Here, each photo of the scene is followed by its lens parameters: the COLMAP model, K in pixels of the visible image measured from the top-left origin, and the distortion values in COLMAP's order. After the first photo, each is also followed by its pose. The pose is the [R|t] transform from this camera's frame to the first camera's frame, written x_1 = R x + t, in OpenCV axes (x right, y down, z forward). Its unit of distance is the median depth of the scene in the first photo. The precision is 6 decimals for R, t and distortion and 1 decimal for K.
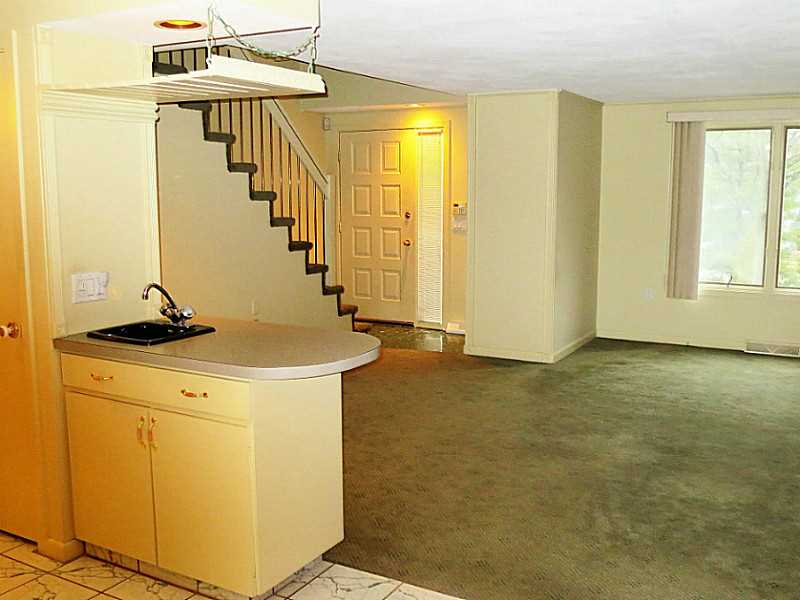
lens RADIAL K [[827.5, 0, 400.0], [0, 827.5, 300.0], [0, 0, 1]] dist [-0.014755, -0.008213]
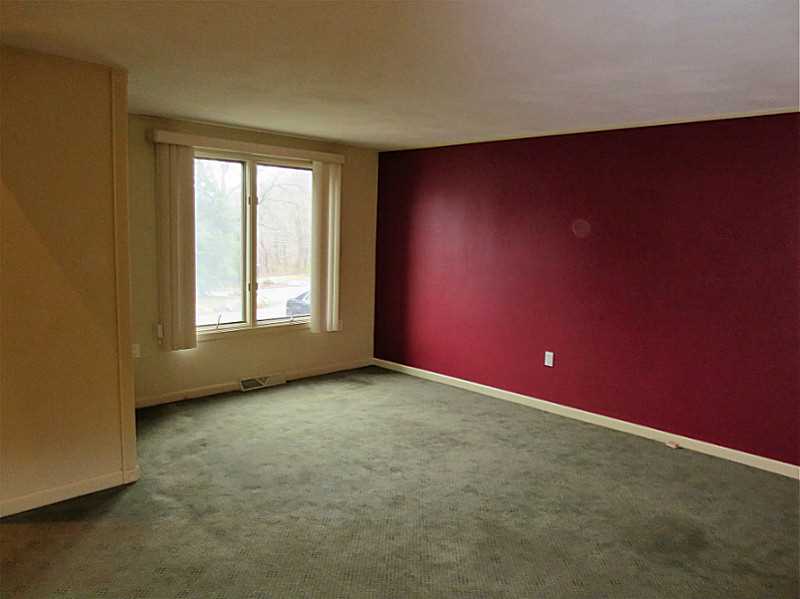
lens RADIAL K [[575.5, 0, 400.0], [0, 575.5, 299.5], [0, 0, 1]] dist [-0.040208, 0.029121]
pose [[0.252336, -0.089704, 0.963473, -0.186118], [0.100455, 0.992742, 0.066120, -0.072424], [-0.962411, 0.080101, 0.259515, 0.652342]]
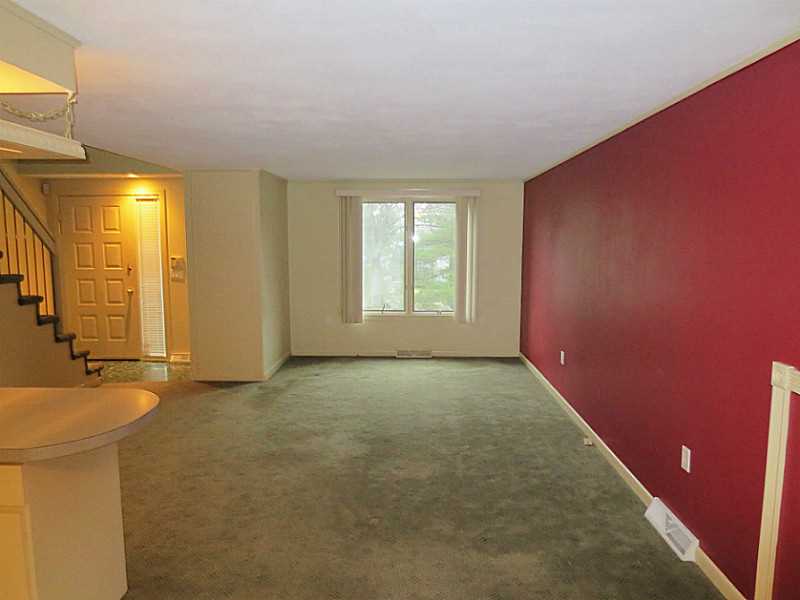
lens RADIAL K [[575.5, 0, 400.0], [0, 575.5, 300.0], [0, 0, 1]] dist [-0.040208, 0.029121]
pose [[0.877721, -0.052451, 0.476293, -0.050442], [0.066372, 0.997717, -0.012441, -0.023973], [-0.474553, 0.042532, 0.879199, 0.114465]]
